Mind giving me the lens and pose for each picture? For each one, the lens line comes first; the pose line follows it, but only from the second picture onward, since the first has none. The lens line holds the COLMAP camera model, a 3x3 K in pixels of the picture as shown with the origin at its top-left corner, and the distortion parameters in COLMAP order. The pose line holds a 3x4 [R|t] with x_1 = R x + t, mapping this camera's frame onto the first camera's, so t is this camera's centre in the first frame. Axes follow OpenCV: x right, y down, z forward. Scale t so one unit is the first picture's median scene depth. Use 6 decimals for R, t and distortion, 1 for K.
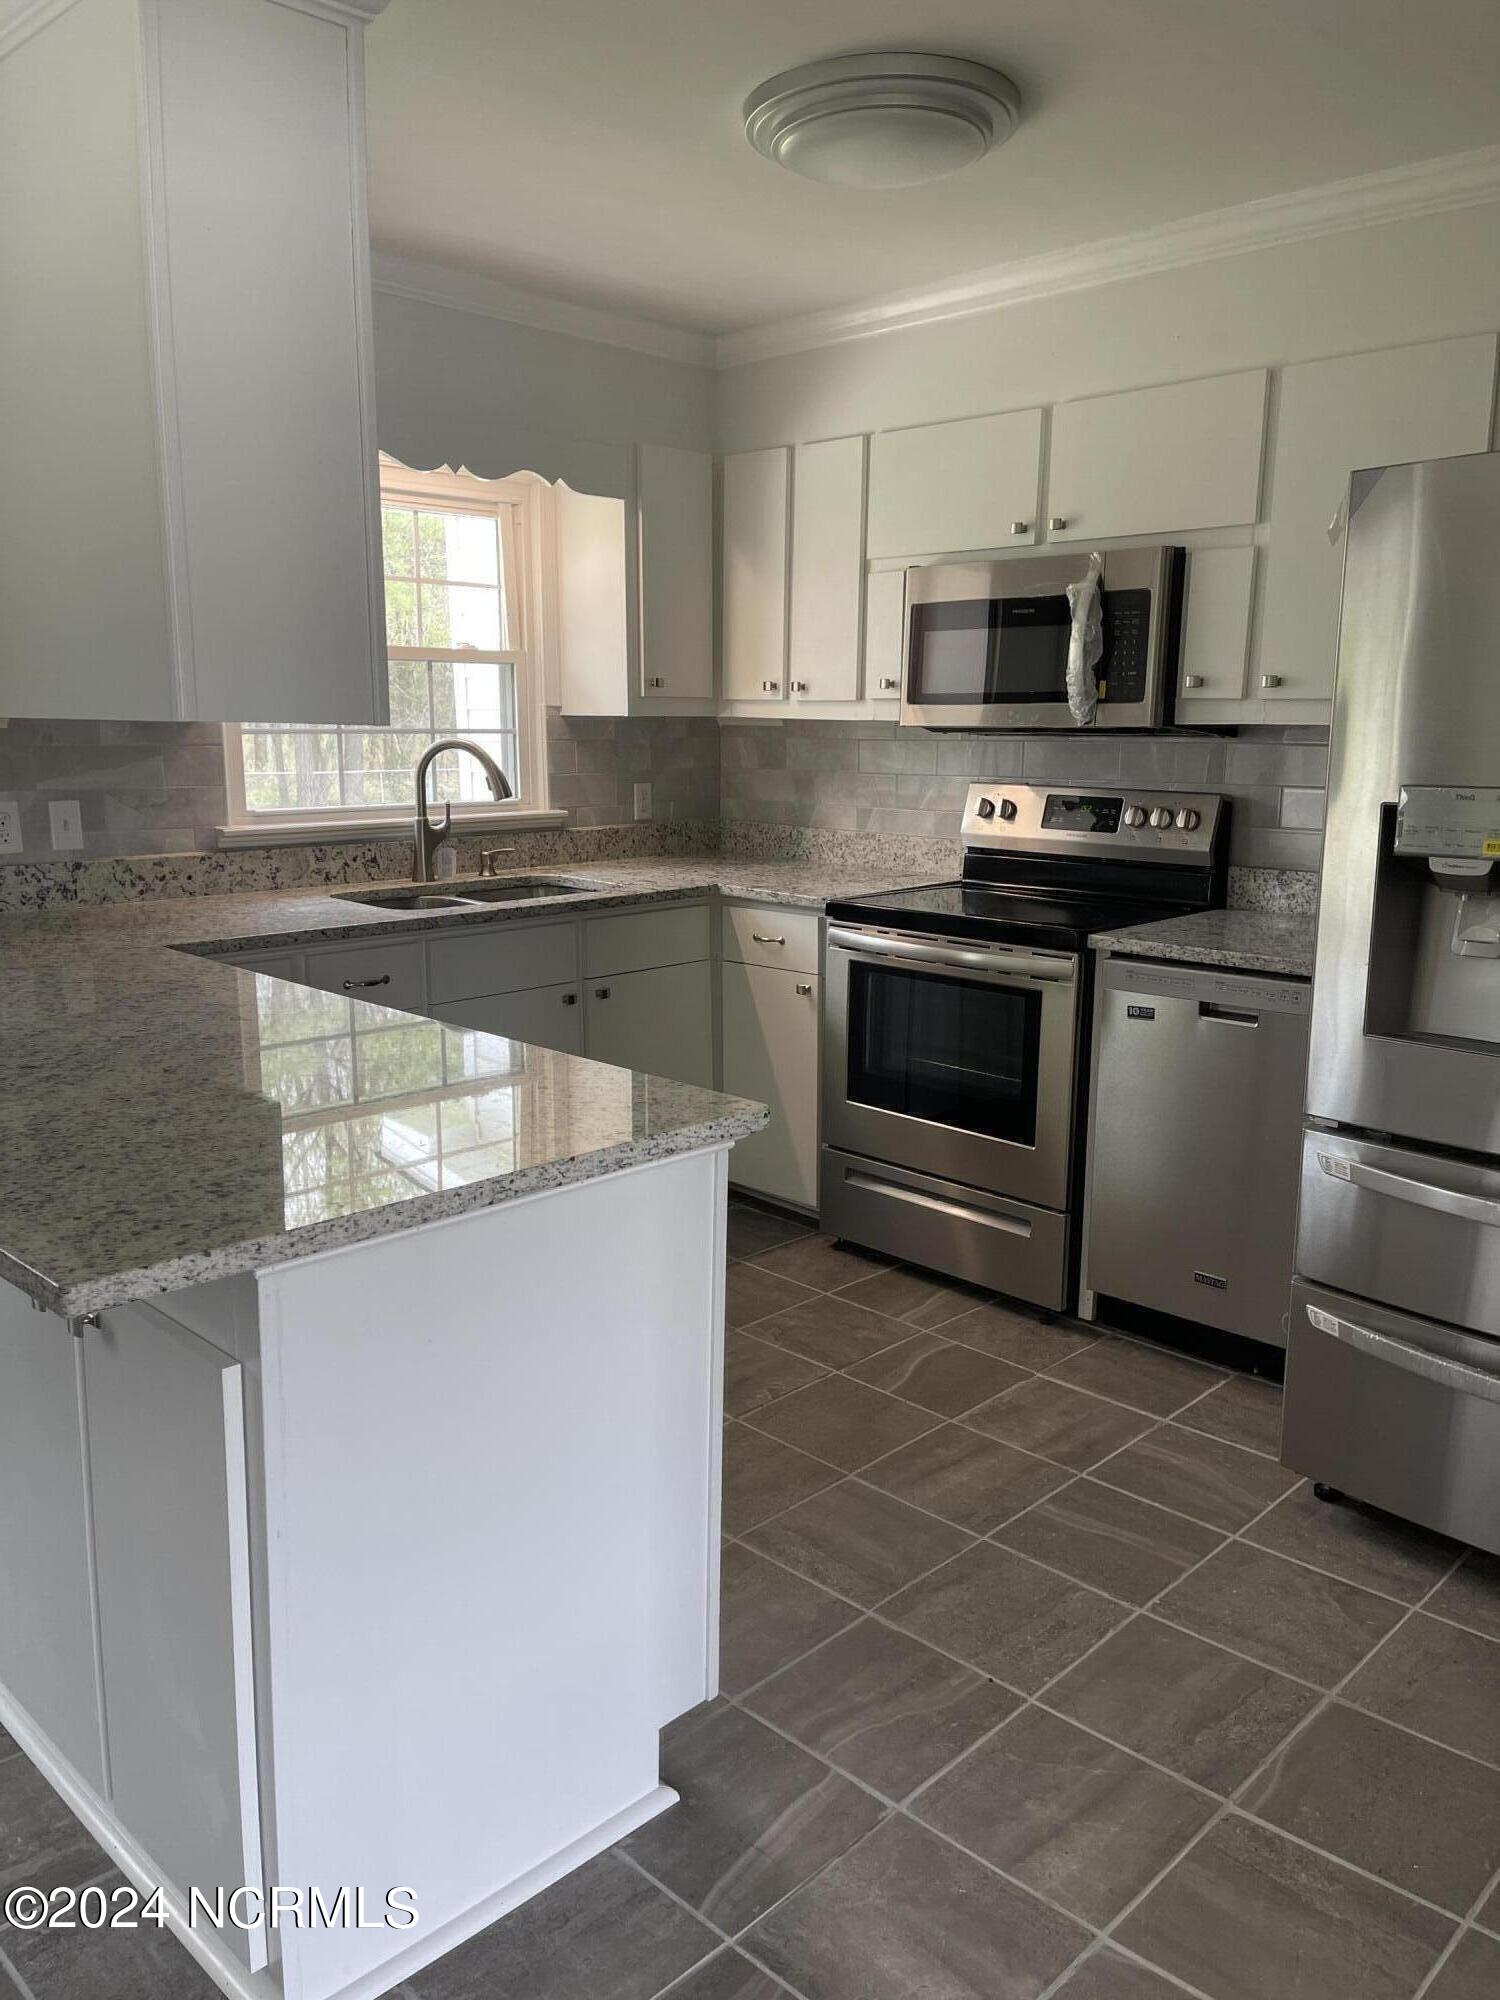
lens RADIAL K [[1495.2, 0, 750.0], [0, 1495.2, 1000.0], [0, 0, 1]] dist [0.000425, 0.000164]
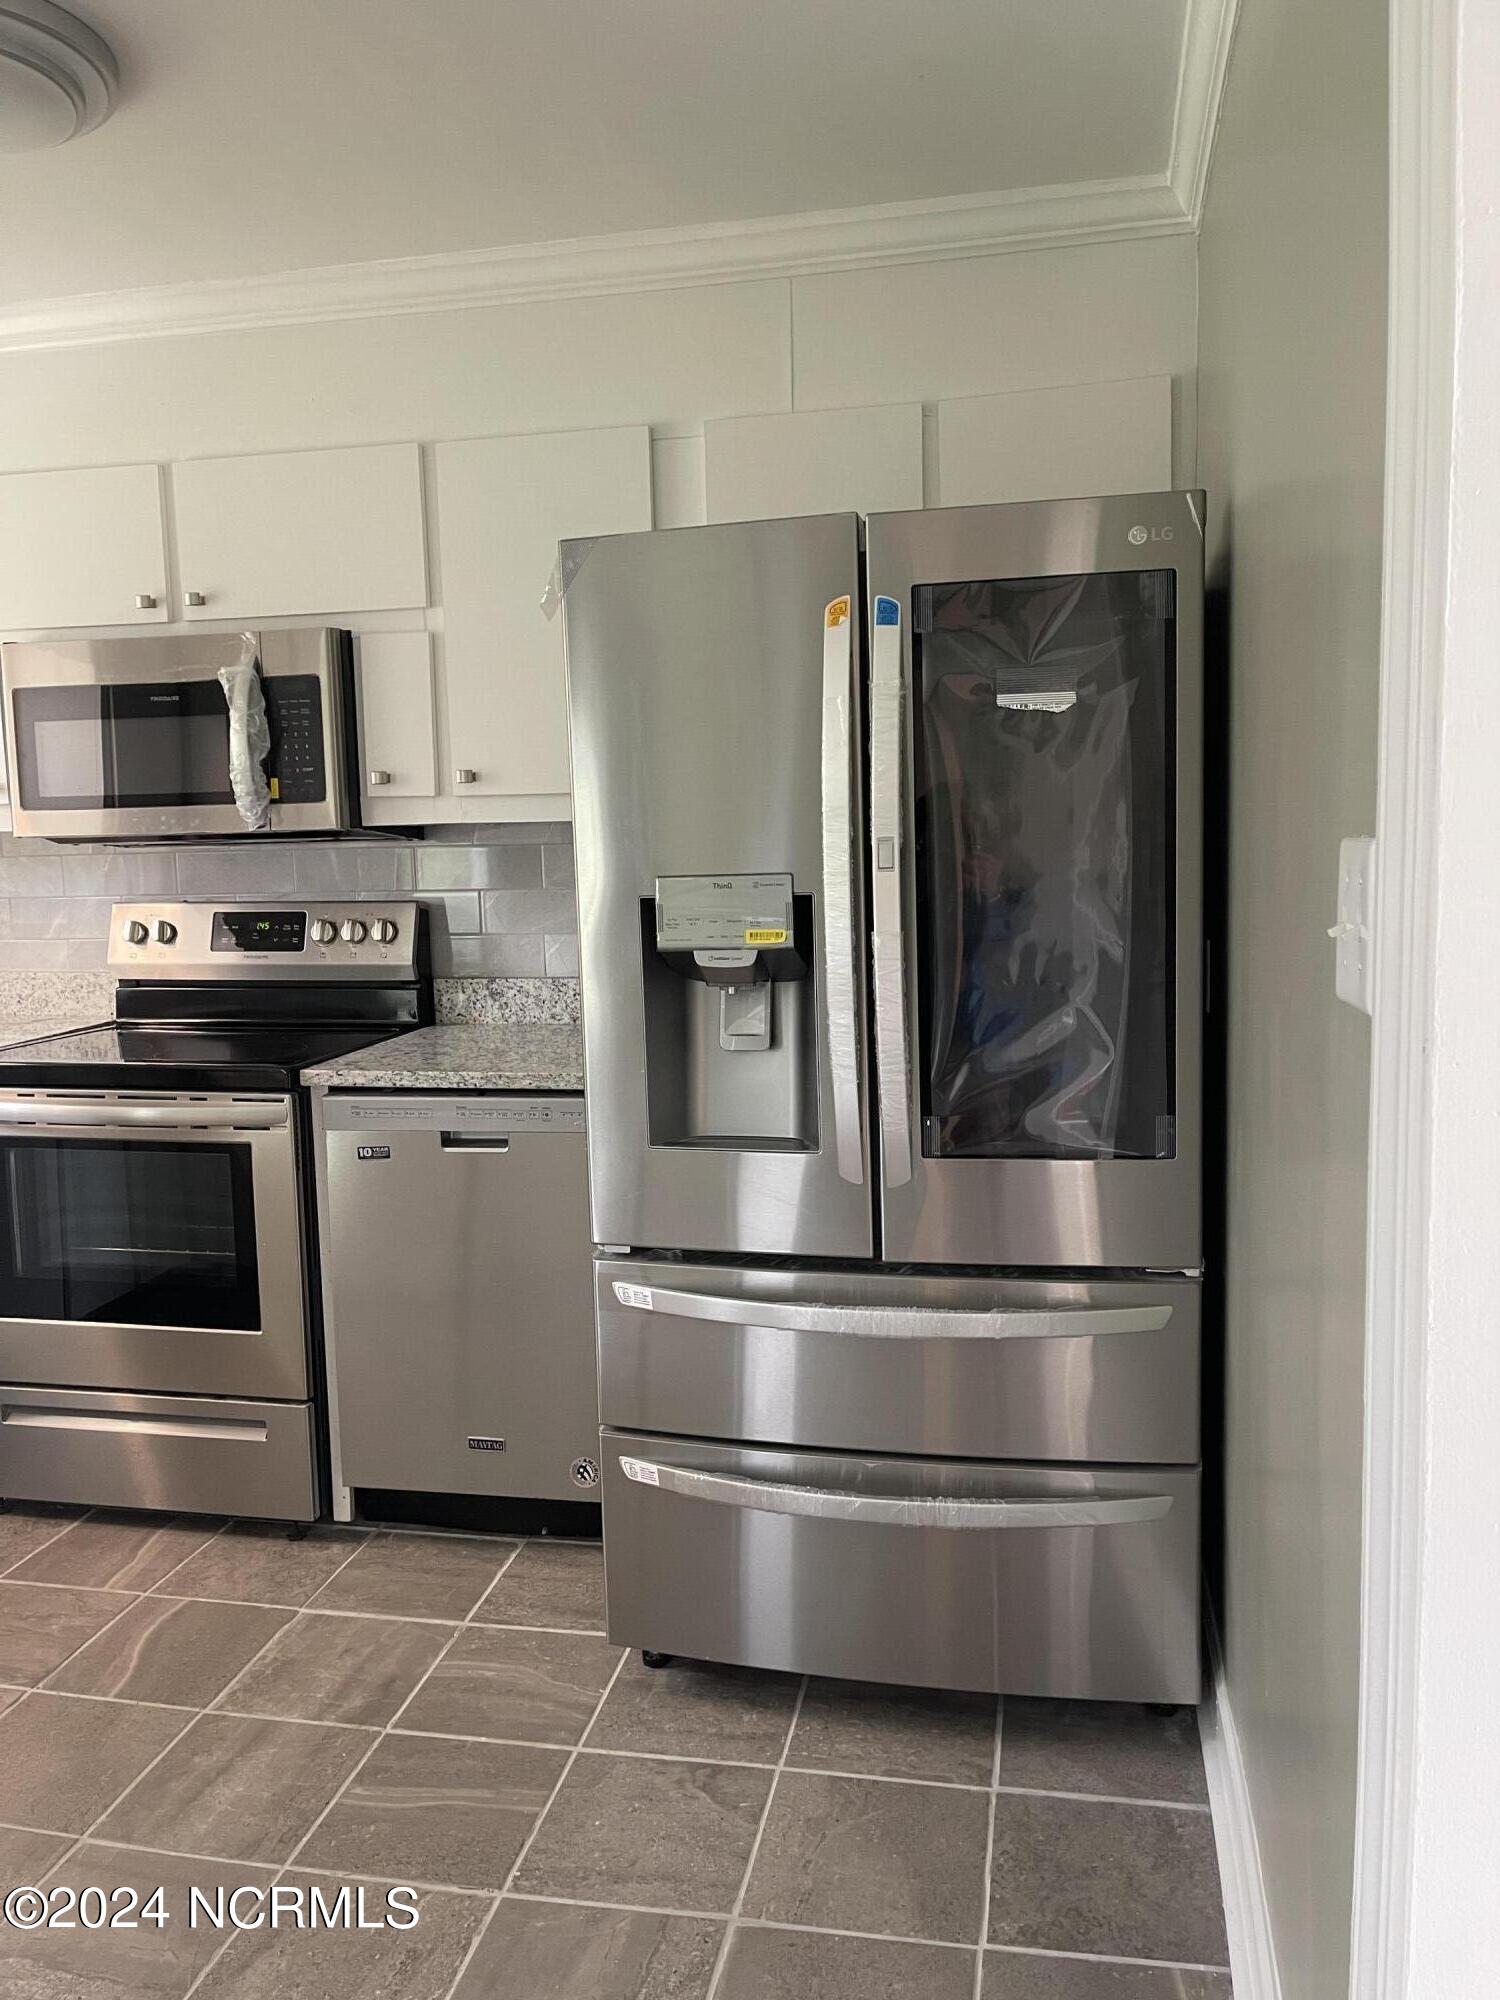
lens RADIAL K [[1498.7, 0, 752.1], [0, 1498.7, 1014.7], [0, 0, 1]] dist [0.043884, -0.046921]
pose [[0.836826, -0.089966, 0.540027, -0.016928], [0.126866, 0.991422, -0.031426, -0.014458], [-0.532567, 0.094809, 0.841061, 0.129335]]
